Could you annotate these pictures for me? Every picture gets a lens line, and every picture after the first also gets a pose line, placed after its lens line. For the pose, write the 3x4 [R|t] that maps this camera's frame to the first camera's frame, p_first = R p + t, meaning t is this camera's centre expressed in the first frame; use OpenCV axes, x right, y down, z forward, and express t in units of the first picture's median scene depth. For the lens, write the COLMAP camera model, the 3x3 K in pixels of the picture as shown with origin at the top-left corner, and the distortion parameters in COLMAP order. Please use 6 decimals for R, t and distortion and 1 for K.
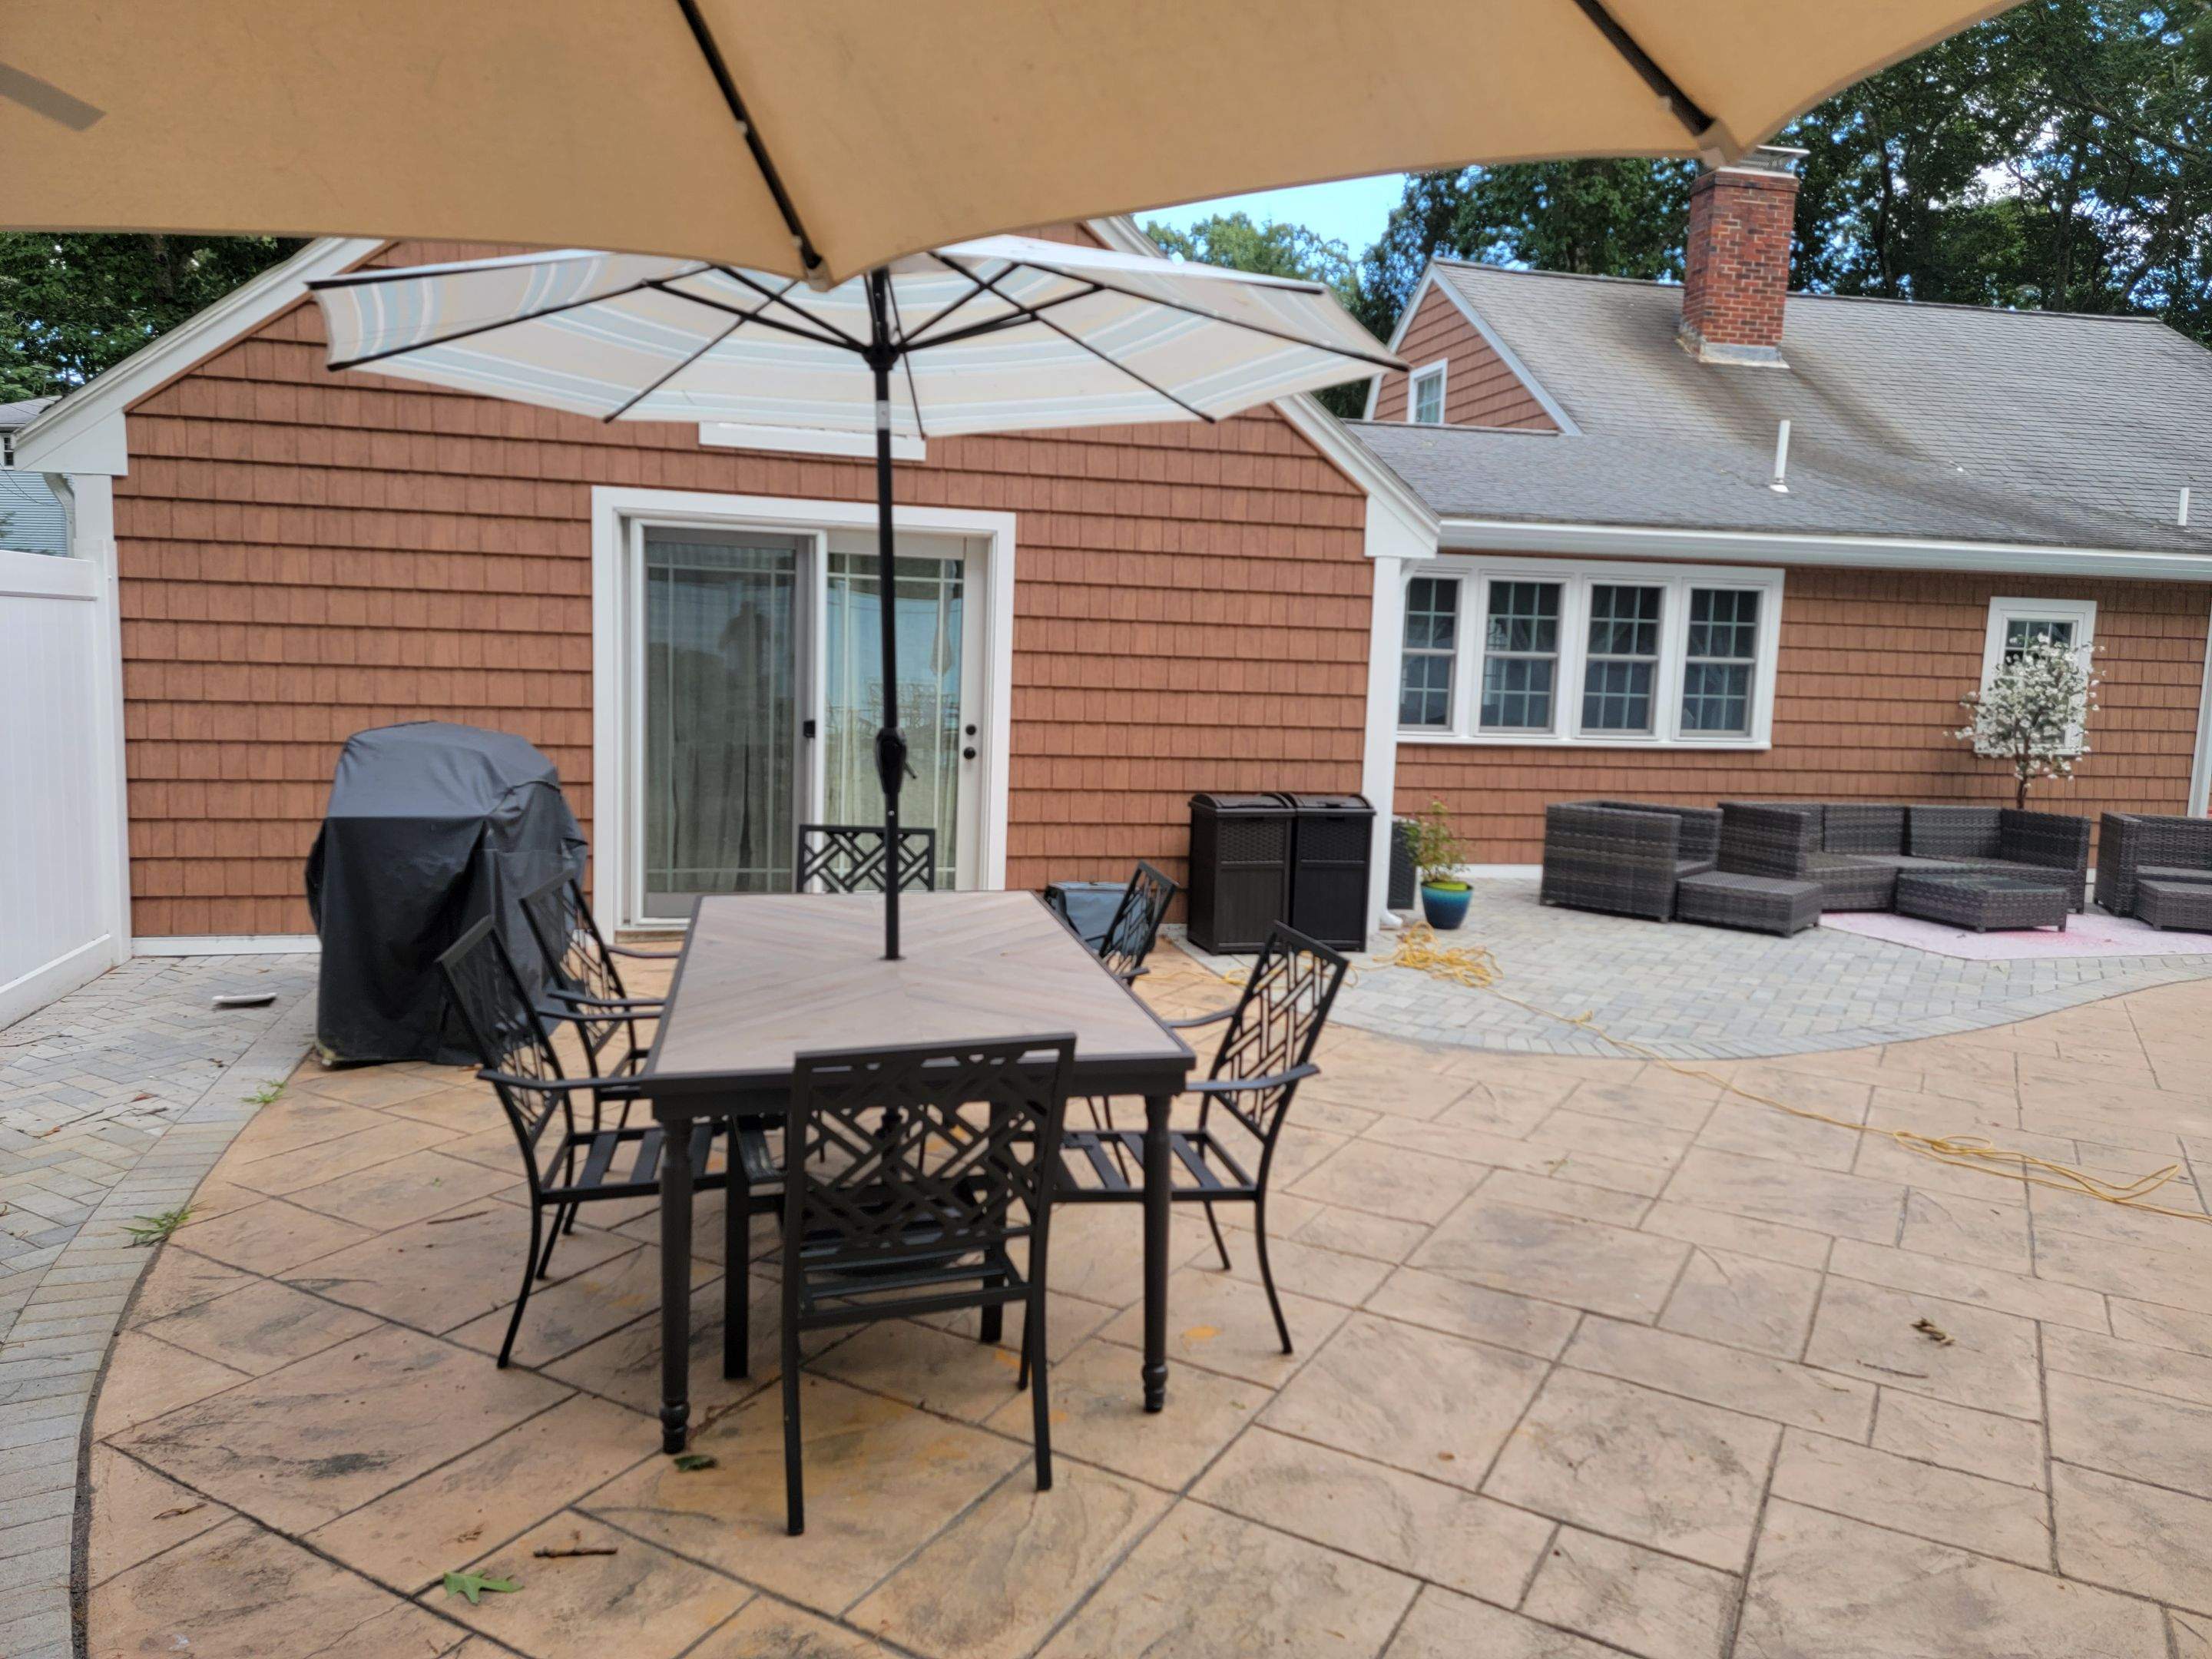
lens RADIAL K [[1537.1, 0, 1106.0], [0, 1537.1, 829.5], [0, 0, 1]] dist [0.077586, -0.081797]
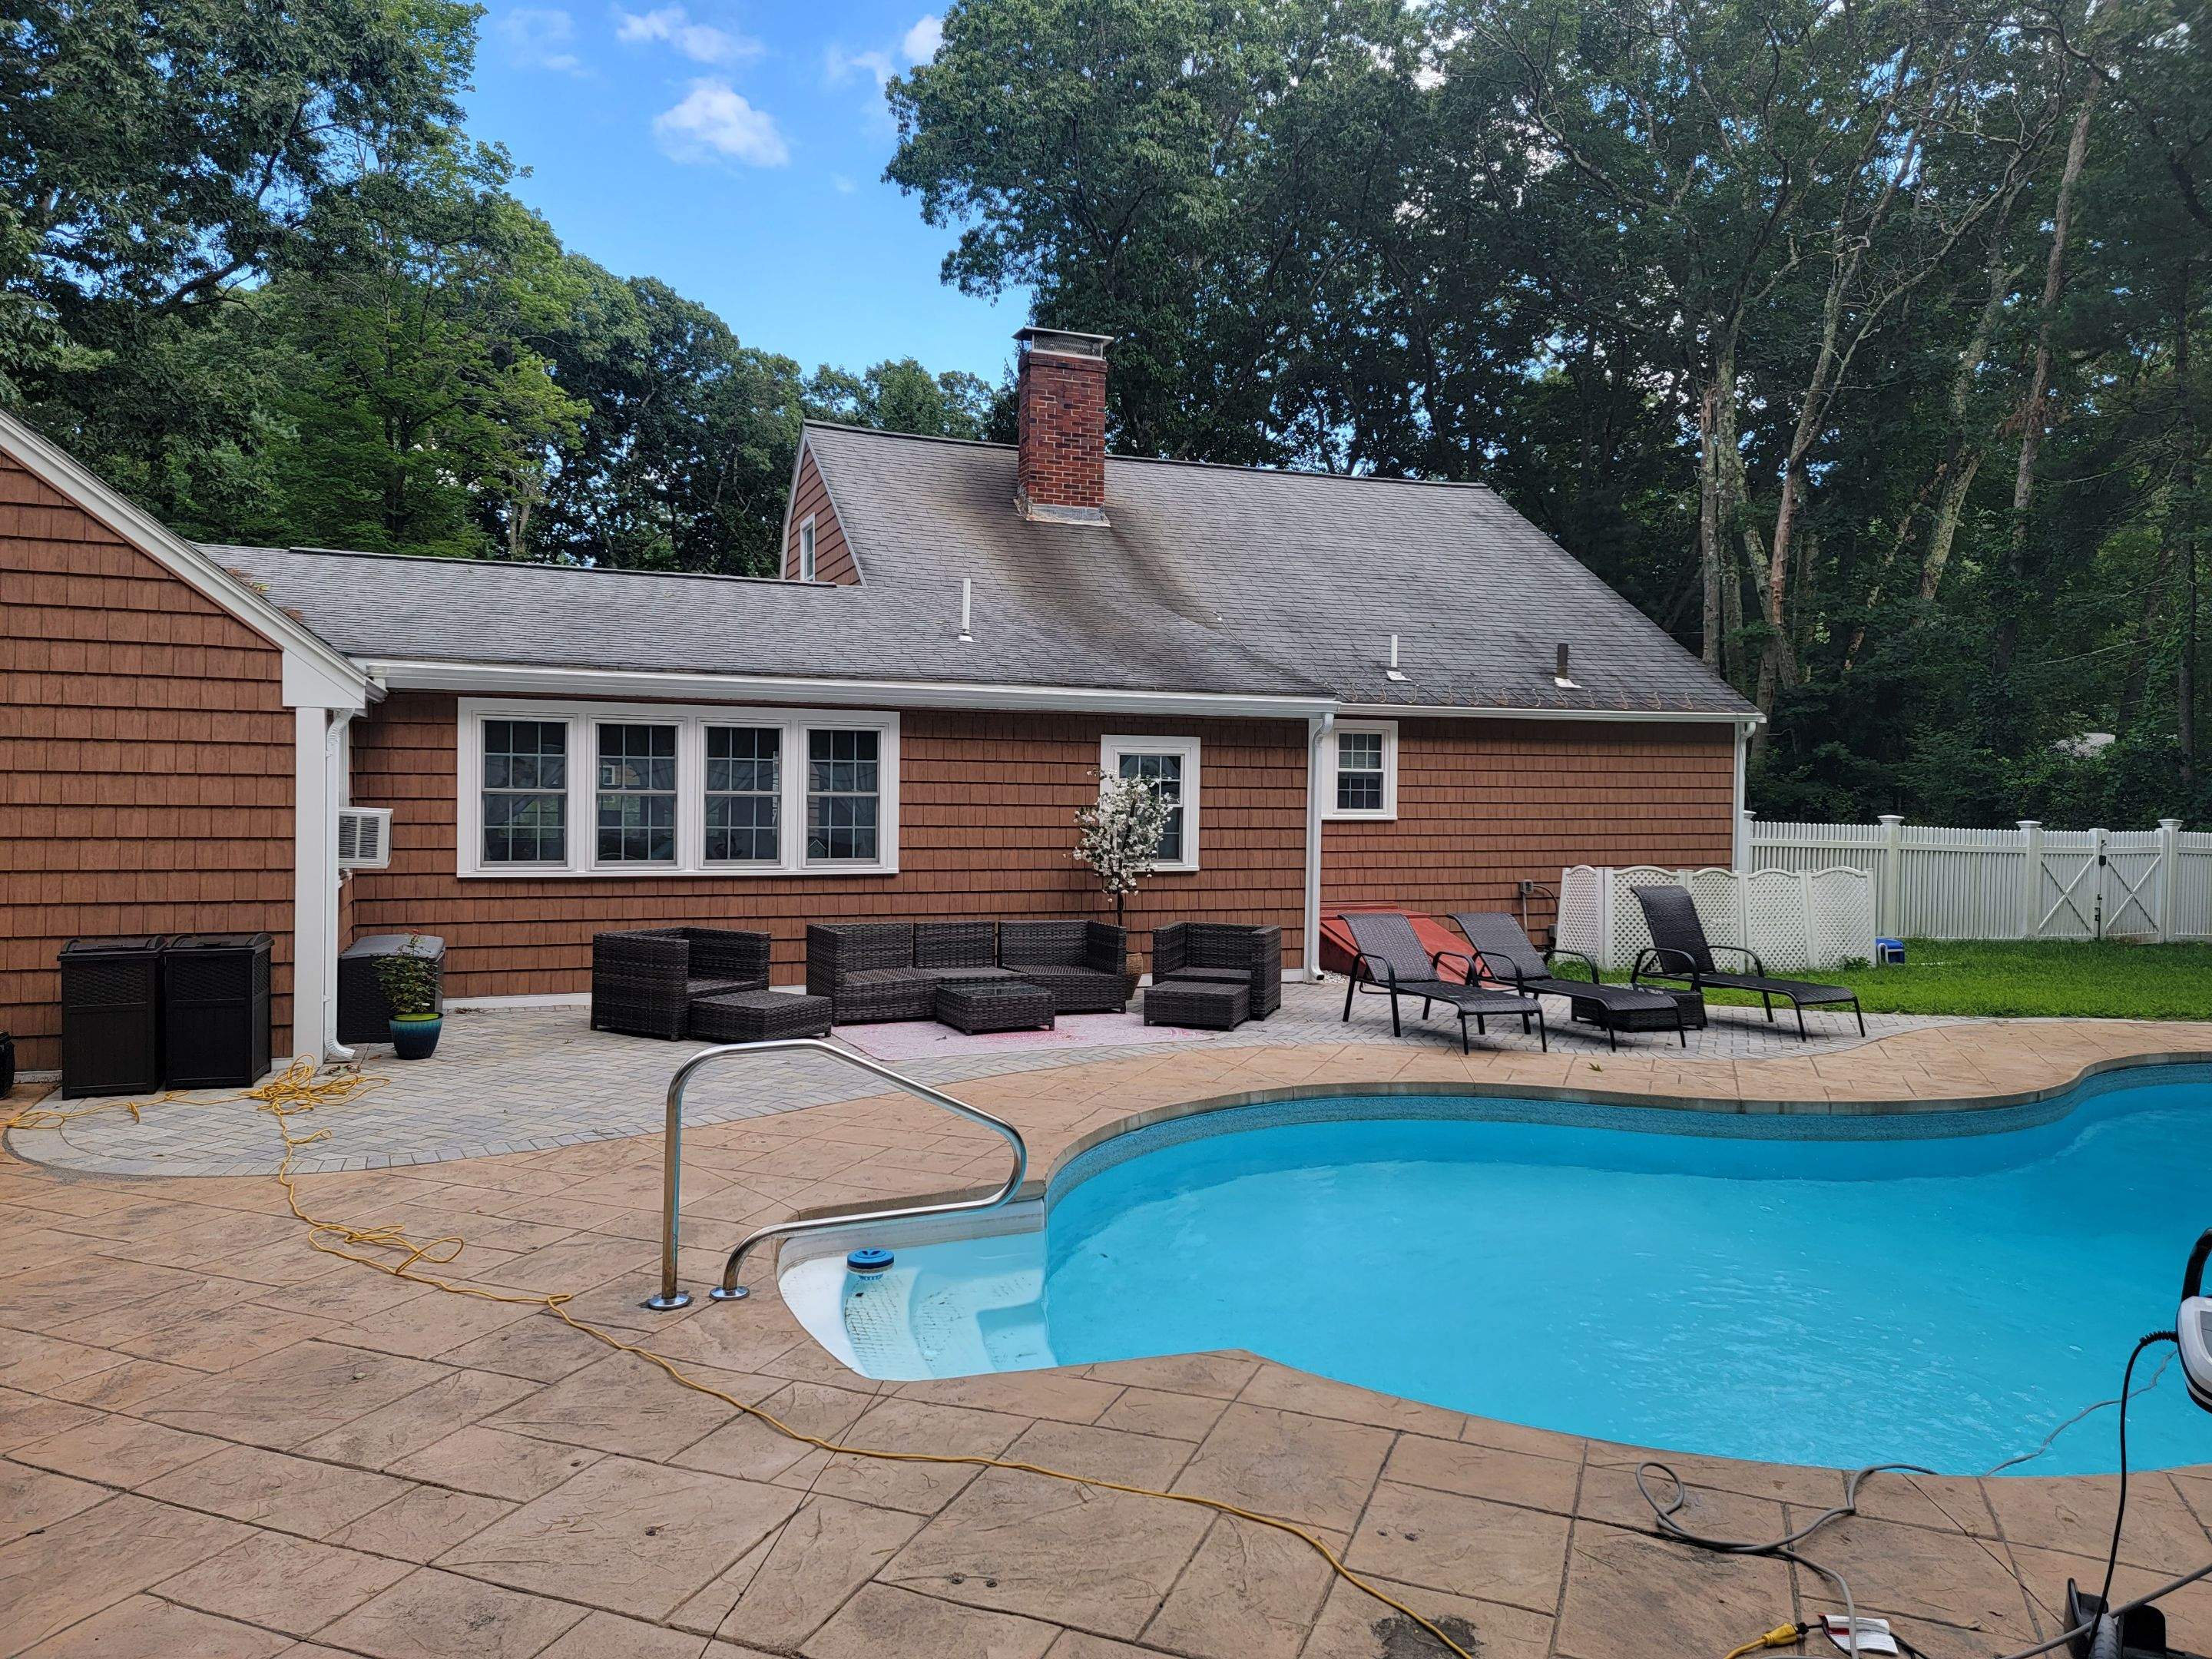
lens RADIAL K [[1537.1, 0, 1106.0], [0, 1537.1, 829.5], [0, 0, 1]] dist [0.077586, -0.081797]
pose [[0.985660, -0.023518, 0.167098, 0.397254], [0.037136, 0.996195, -0.078847, 0.008499], [-0.164608, 0.083921, 0.982782, -0.097077]]
